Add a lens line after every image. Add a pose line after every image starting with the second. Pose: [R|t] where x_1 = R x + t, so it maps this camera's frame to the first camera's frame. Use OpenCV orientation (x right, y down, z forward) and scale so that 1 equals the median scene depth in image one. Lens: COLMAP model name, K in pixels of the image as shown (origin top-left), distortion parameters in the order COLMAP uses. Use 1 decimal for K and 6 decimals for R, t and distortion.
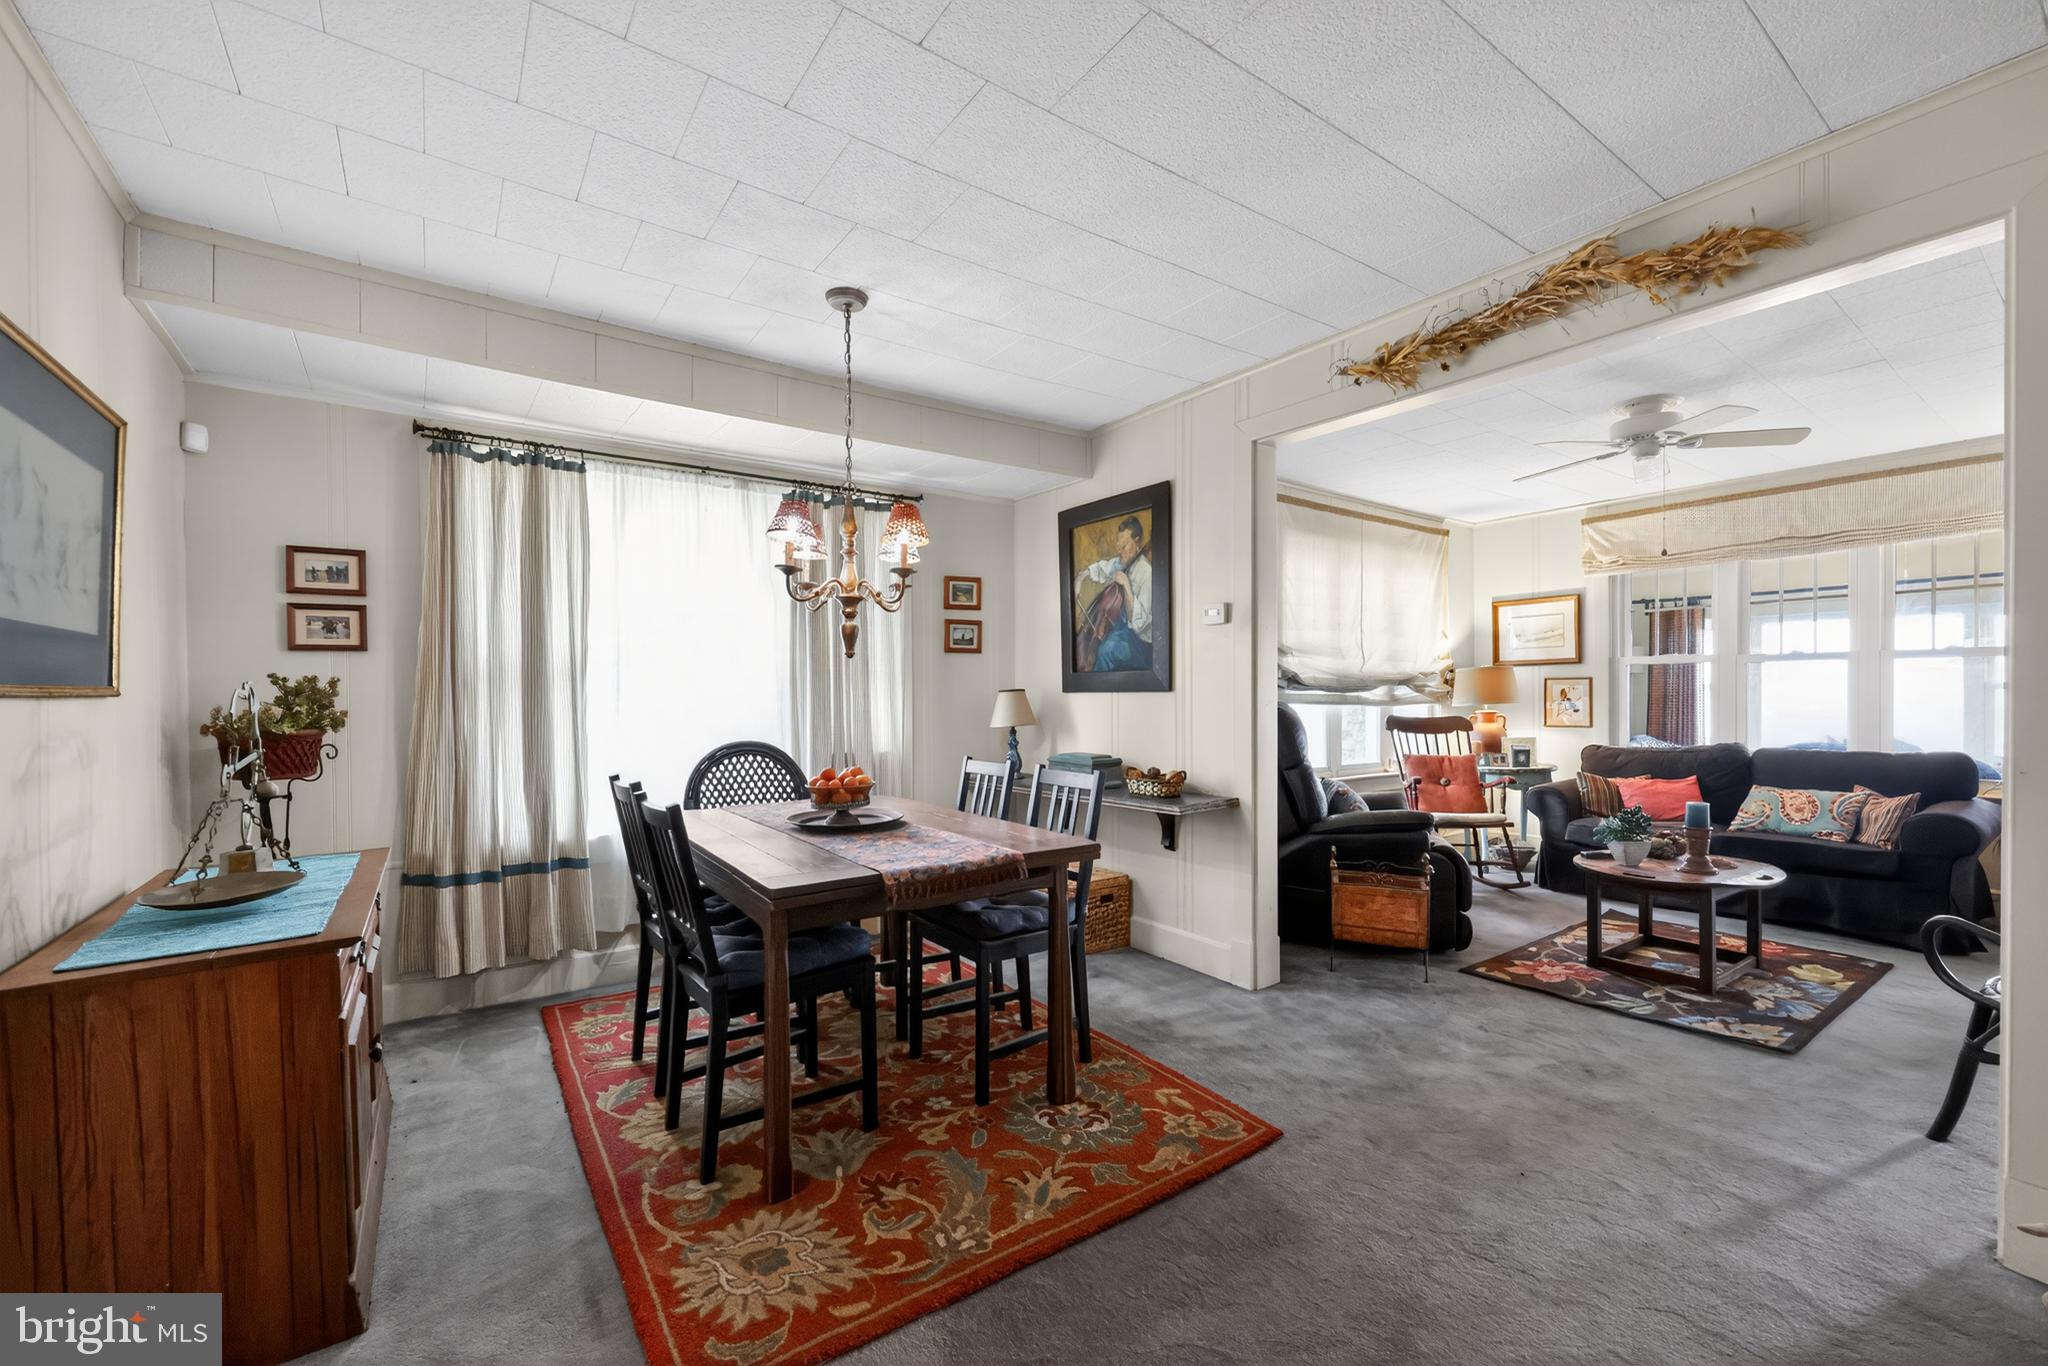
lens RADIAL K [[827.4, 0, 1024.0], [0, 827.4, 683.0], [0, 0, 1]] dist [-0.000739, -0.000033]
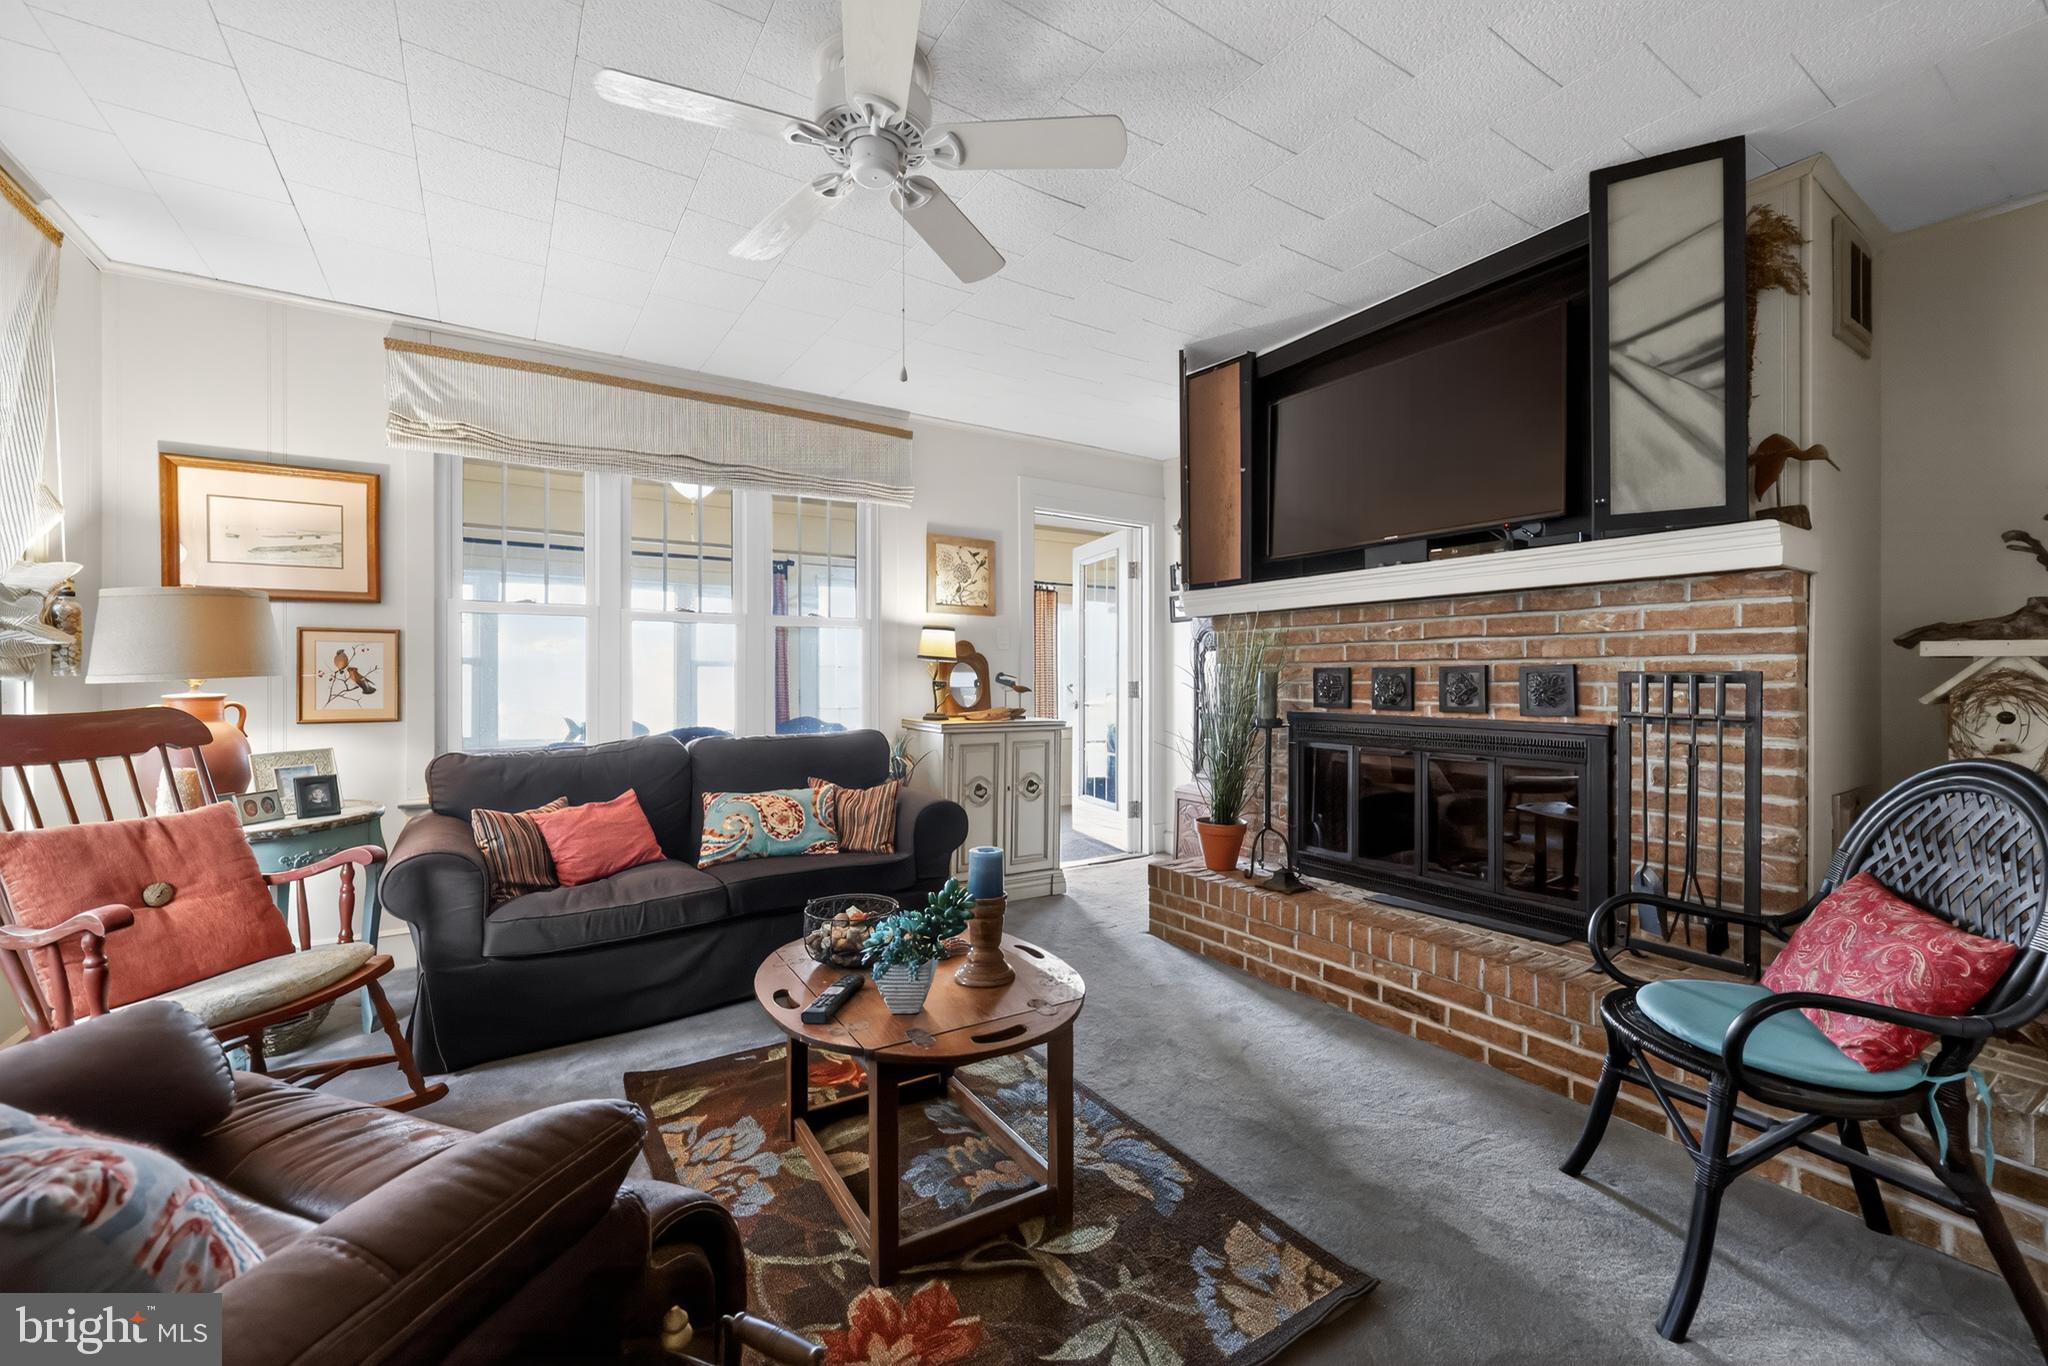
lens RADIAL K [[827.4, 0, 1024.0], [0, 827.4, 683.0], [0, 0, 1]] dist [-0.000739, -0.000033]
pose [[0.063348, -0.001364, 0.997991, 0.175431], [-0.015741, 0.999873, 0.002366, 0.021839], [-0.997867, -0.015859, 0.063319, 0.593197]]
